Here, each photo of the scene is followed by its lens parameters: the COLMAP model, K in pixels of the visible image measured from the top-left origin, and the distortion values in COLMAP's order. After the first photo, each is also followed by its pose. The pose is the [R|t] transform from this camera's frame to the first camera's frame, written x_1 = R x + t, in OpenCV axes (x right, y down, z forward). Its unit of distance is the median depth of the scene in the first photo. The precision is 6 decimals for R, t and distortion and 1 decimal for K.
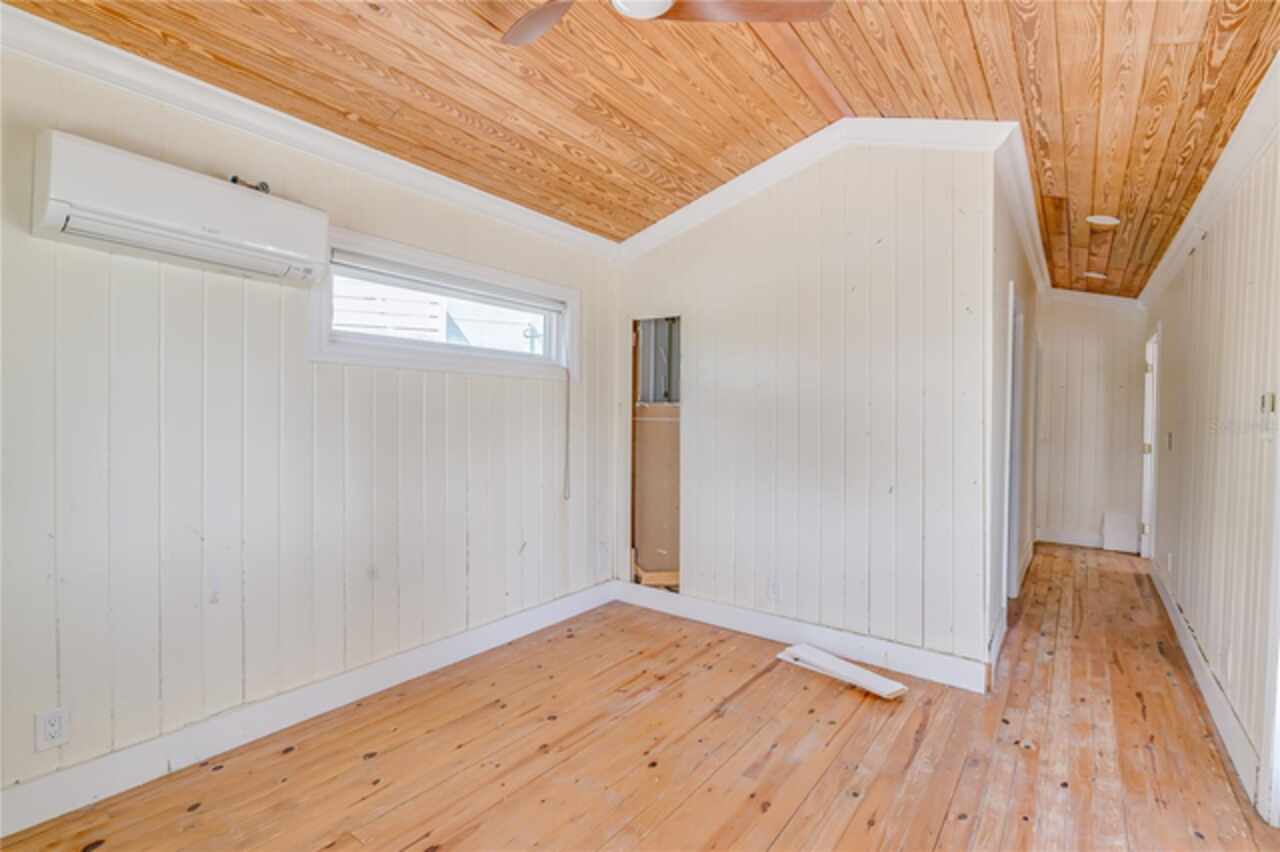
lens RADIAL K [[602.1, 0, 642.5], [0, 602.1, 425.6], [0, 0, 1]] dist [-0.012468, 0.000051]
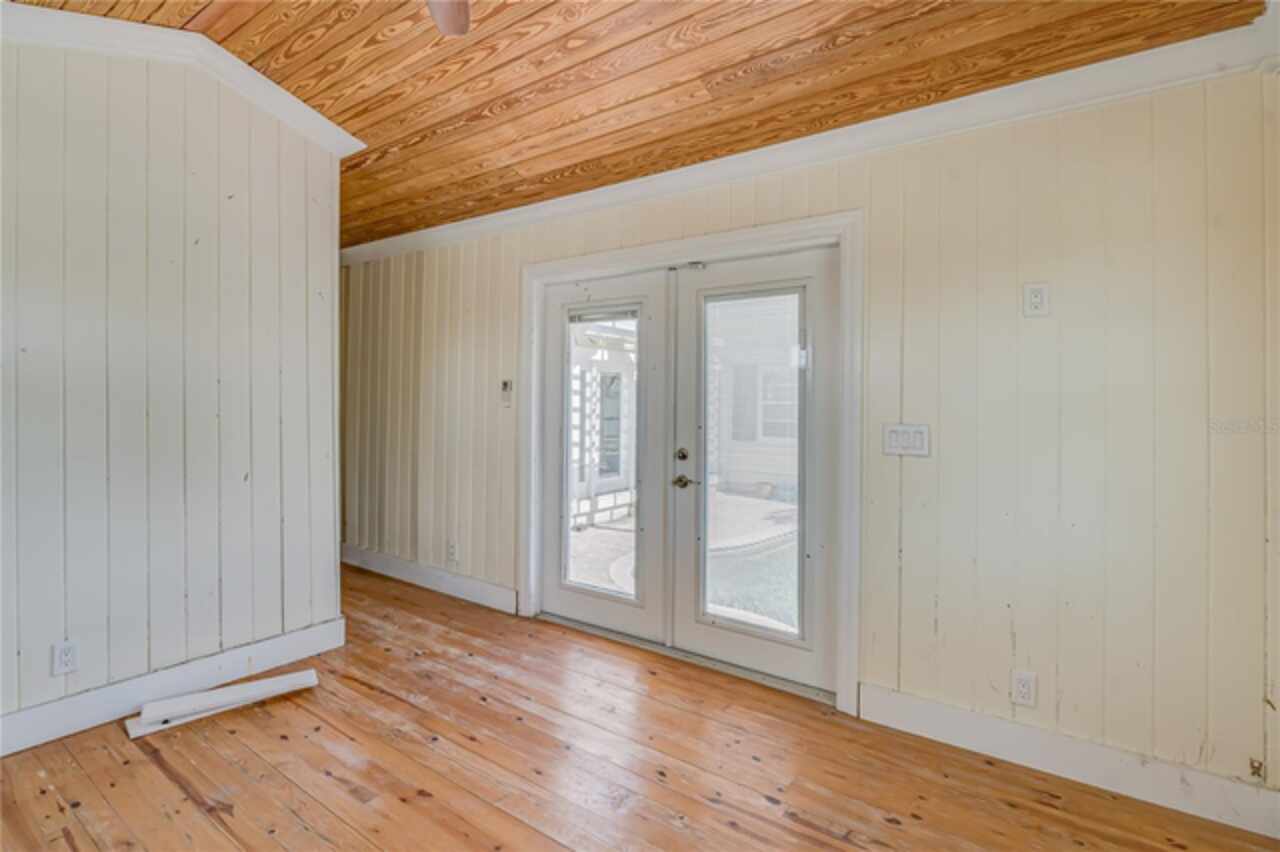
lens RADIAL K [[602.1, 0, 669.4], [0, 602.1, 392.9], [0, 0, 1]] dist [-0.012468, 0.000051]
pose [[-0.034437, -0.012504, 0.999329, -0.602970], [0.013410, 0.999826, 0.012973, -0.027698], [-0.999317, 0.013848, -0.034263, 0.469279]]
